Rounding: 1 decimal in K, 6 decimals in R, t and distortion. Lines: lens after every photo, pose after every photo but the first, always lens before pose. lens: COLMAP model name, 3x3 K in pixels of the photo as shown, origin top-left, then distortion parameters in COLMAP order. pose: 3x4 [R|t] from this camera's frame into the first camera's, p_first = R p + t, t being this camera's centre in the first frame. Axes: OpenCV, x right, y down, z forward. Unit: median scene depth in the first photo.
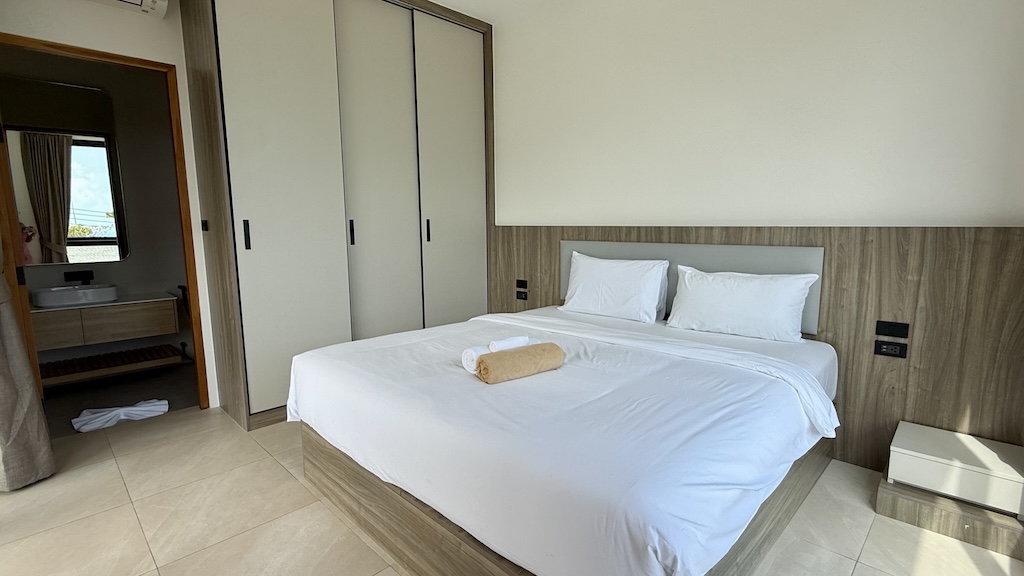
lens RADIAL K [[478.2, 0, 512.0], [0, 478.2, 288.0], [0, 0, 1]] dist [0.000839, -0.000043]
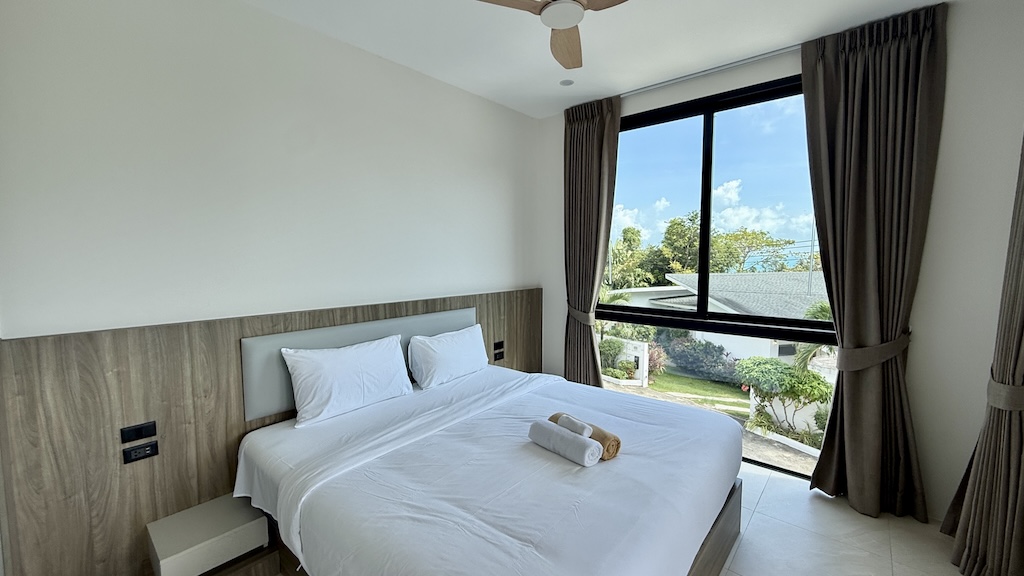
lens RADIAL K [[414.3, 0, 512.0], [0, 414.3, 288.0], [0, 0, 1]] dist [0.000700, 0.000053]
pose [[-0.063839, -0.071874, 0.995369, -0.611250], [0.140888, 0.986765, 0.080288, -0.194995], [-0.987965, 0.145361, -0.052868, 0.743687]]
